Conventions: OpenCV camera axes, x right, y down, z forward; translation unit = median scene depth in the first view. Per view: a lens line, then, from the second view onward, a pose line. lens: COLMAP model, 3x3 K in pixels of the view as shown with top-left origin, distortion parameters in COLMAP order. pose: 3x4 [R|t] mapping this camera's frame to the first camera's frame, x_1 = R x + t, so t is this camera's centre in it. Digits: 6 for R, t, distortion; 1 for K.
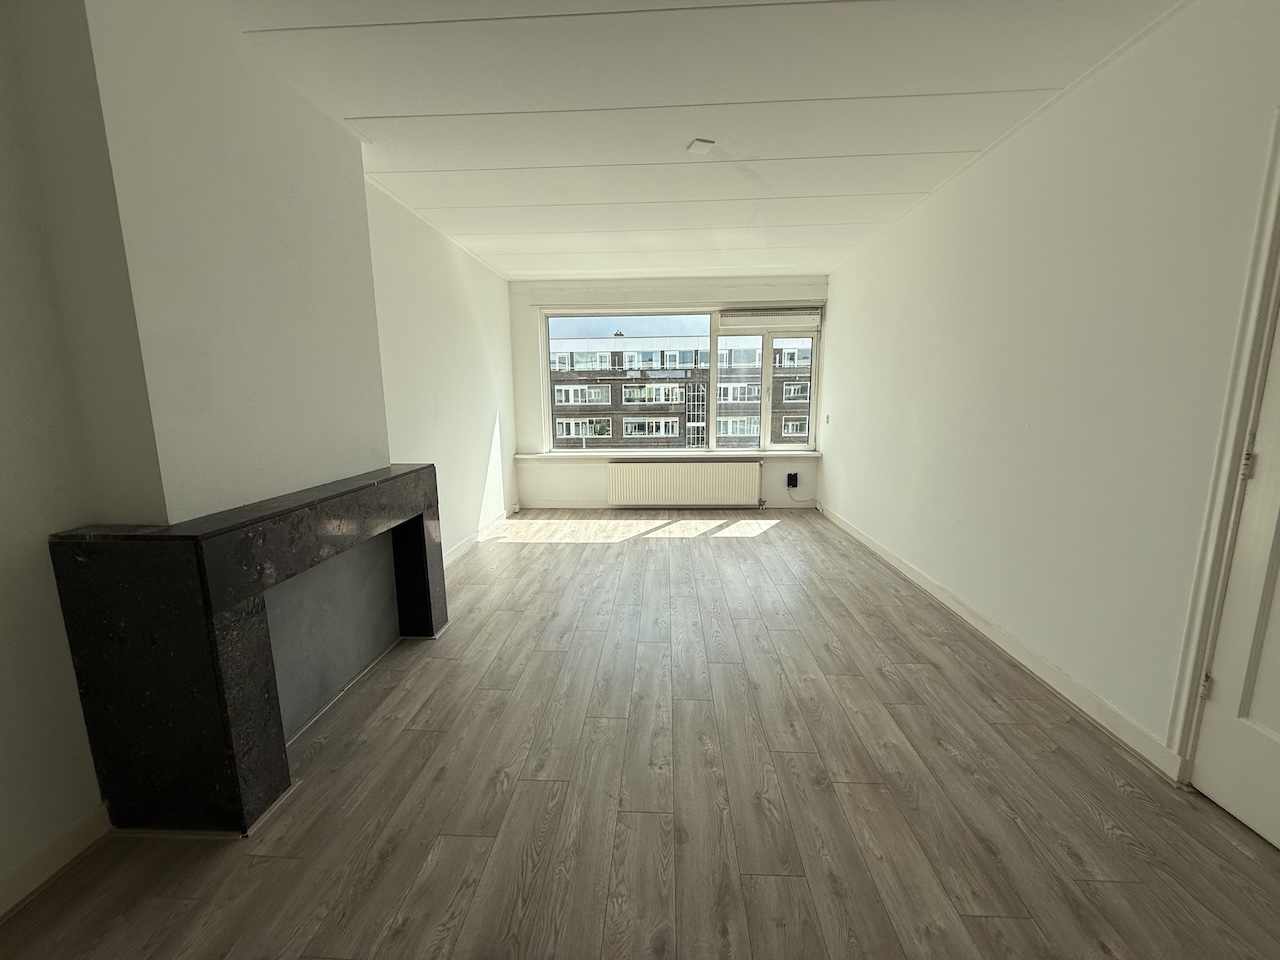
lens RADIAL K [[512.1, 0, 653.3], [0, 512.1, 480.8], [0, 0, 1]] dist [-0.003204, 0.000139]
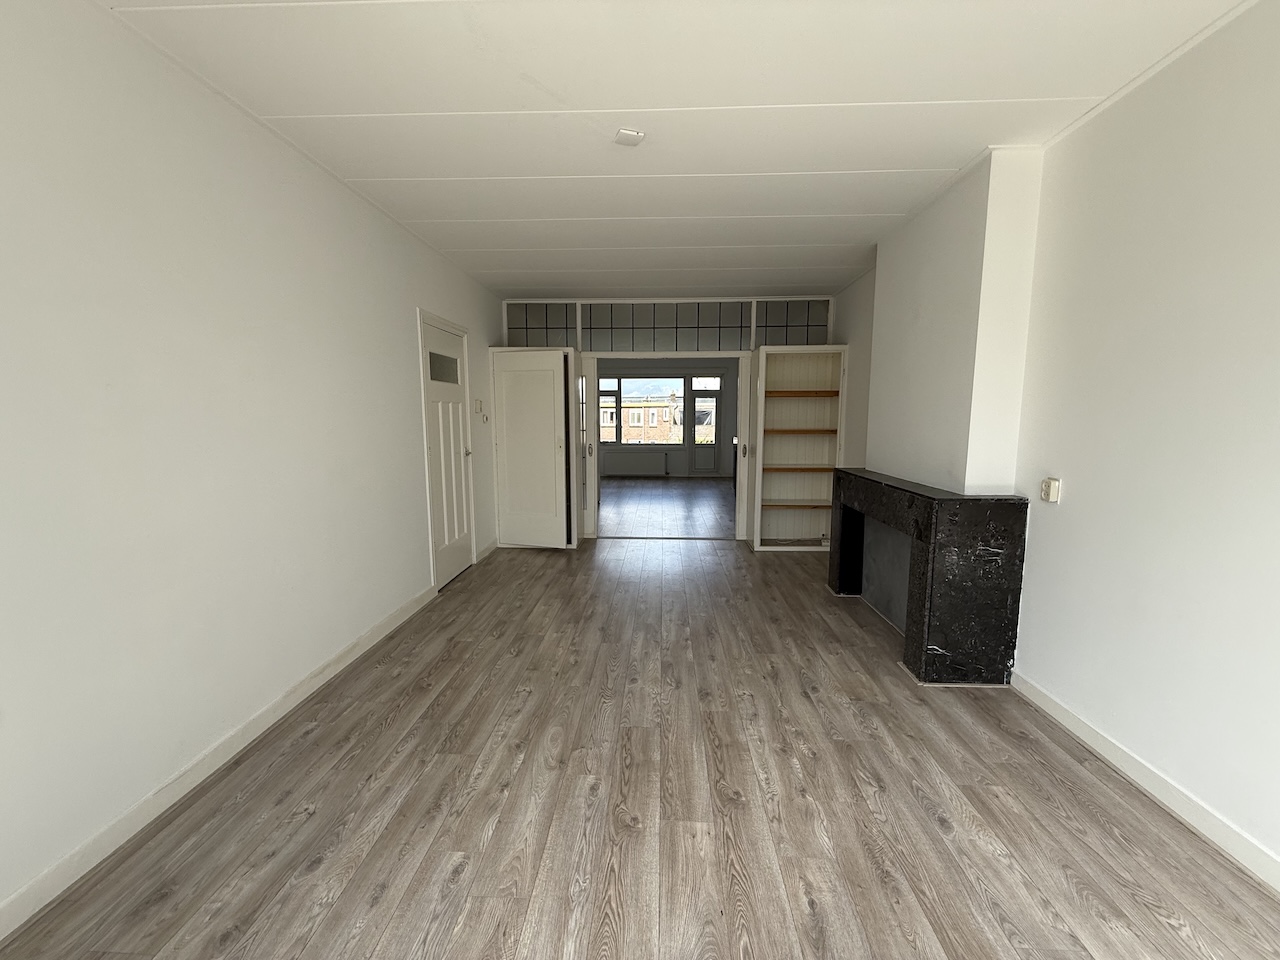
lens RADIAL K [[512.1, 0, 651.9], [0, 512.1, 474.7], [0, 0, 1]] dist [-0.003204, 0.000139]
pose [[-0.999872, 0.015835, -0.002116, 0.045113], [0.014611, 0.959951, 0.279785, -0.302206], [0.006462, 0.279719, -0.960060, 1.712487]]
